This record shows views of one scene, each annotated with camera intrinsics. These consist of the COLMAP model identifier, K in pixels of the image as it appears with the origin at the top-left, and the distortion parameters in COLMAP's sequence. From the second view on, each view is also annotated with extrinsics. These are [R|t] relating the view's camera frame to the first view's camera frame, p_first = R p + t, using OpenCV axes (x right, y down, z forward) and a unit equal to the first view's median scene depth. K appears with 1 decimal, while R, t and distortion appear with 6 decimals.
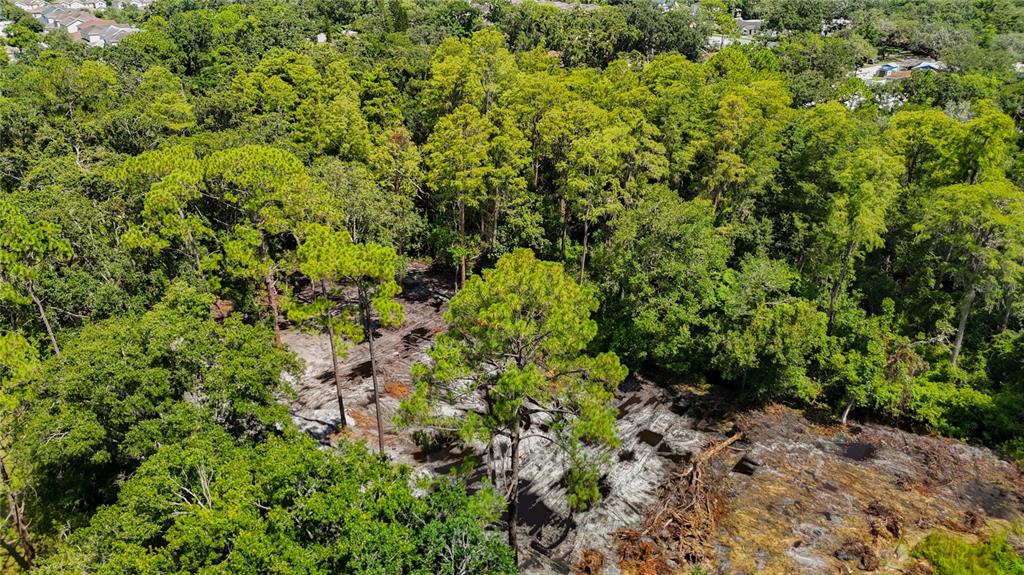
lens RADIAL K [[738.6, 0, 510.8], [0, 738.6, 291.9], [0, 0, 1]] dist [0.082258, -0.090506]
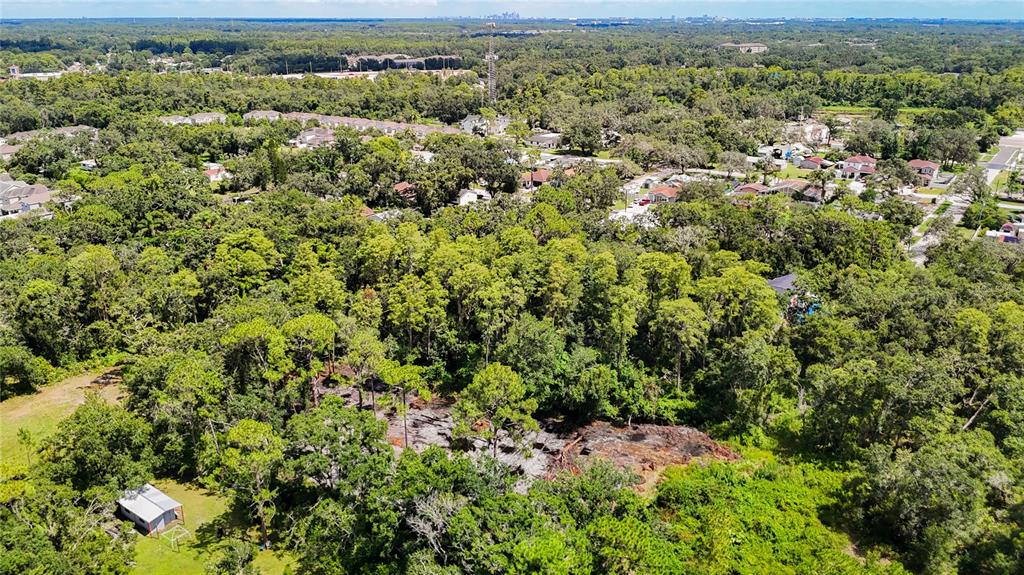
lens RADIAL K [[738.6, 0, 510.8], [0, 738.6, 291.9], [0, 0, 1]] dist [0.082258, -0.090506]
pose [[0.968639, -0.090678, 0.231336, -0.277118], [0.113268, 0.989811, -0.086287, -0.039550], [-0.221155, 0.109784, 0.969040, -0.856707]]
